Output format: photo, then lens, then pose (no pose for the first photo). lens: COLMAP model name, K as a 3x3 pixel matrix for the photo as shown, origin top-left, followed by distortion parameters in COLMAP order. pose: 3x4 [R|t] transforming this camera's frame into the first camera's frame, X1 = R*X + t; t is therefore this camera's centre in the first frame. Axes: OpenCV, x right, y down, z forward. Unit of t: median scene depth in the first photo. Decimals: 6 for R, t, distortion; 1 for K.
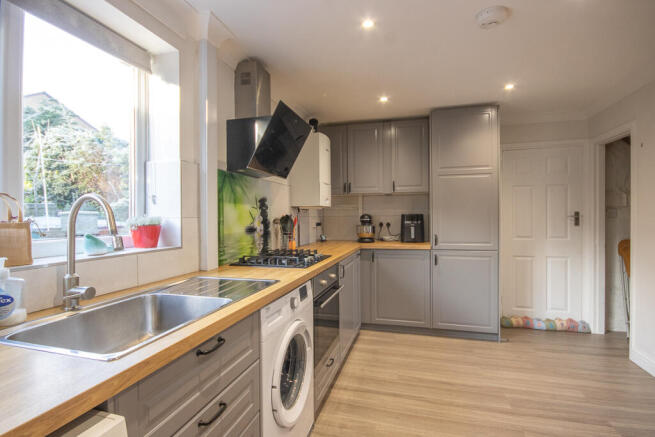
lens RADIAL K [[304.6, 0, 327.5], [0, 304.6, 218.5], [0, 0, 1]] dist [0.000545, 0.000118]
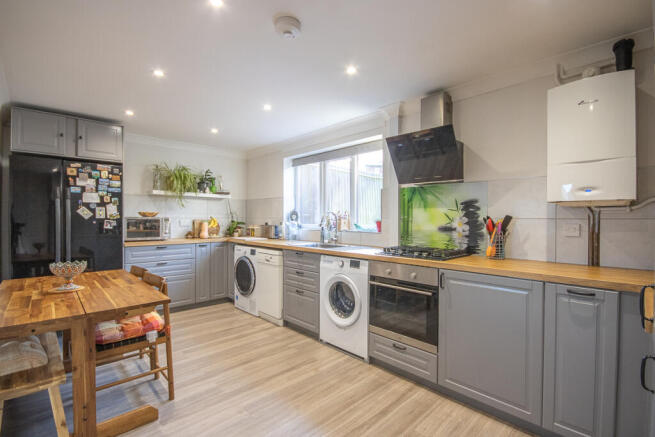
lens RADIAL K [[304.6, 0, 327.5], [0, 304.6, 218.5], [0, 0, 1]] dist [0.000545, 0.000118]
pose [[-0.492676, 0.004524, -0.870201, 1.031917], [-0.006507, 0.999939, 0.008882, -0.011103], [0.870188, 0.010039, -0.492617, 1.218844]]
